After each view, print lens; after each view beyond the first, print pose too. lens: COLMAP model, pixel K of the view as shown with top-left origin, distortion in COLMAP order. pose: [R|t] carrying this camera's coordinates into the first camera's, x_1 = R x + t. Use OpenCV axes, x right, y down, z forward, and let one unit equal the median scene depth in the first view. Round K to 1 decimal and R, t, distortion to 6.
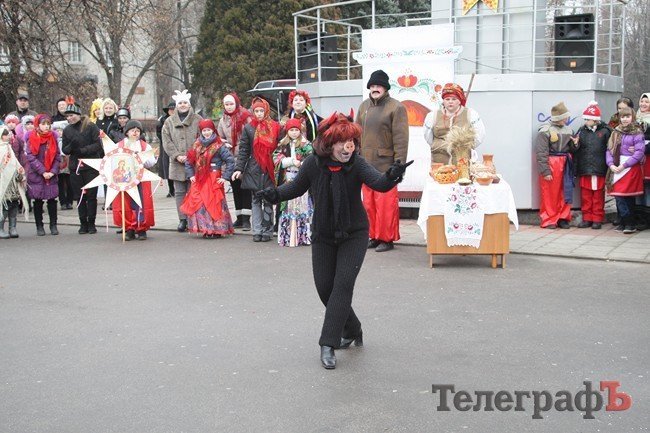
lens RADIAL K [[960.8, 0, 325.0], [0, 960.8, 216.5], [0, 0, 1]] dist [0.014342, -0.007193]
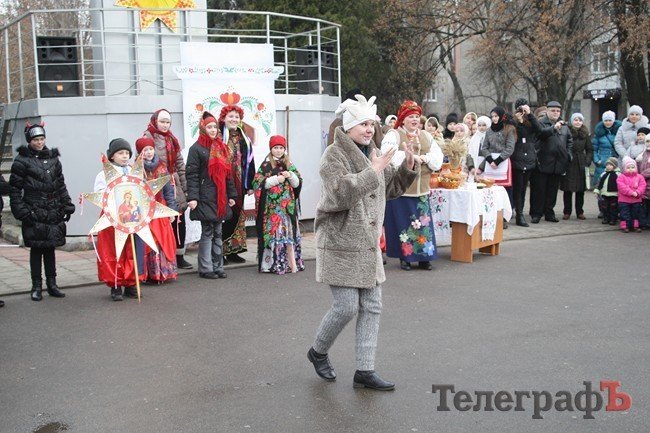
lens RADIAL K [[917.8, 0, 325.0], [0, 917.8, 216.5], [0, 0, 1]] dist [-0.005236, -0.025495]
pose [[0.470195, -0.081748, 0.878769, -0.767228], [0.104419, 0.993860, 0.036584, -0.049914], [-0.876364, 0.074559, 0.475844, 0.526082]]
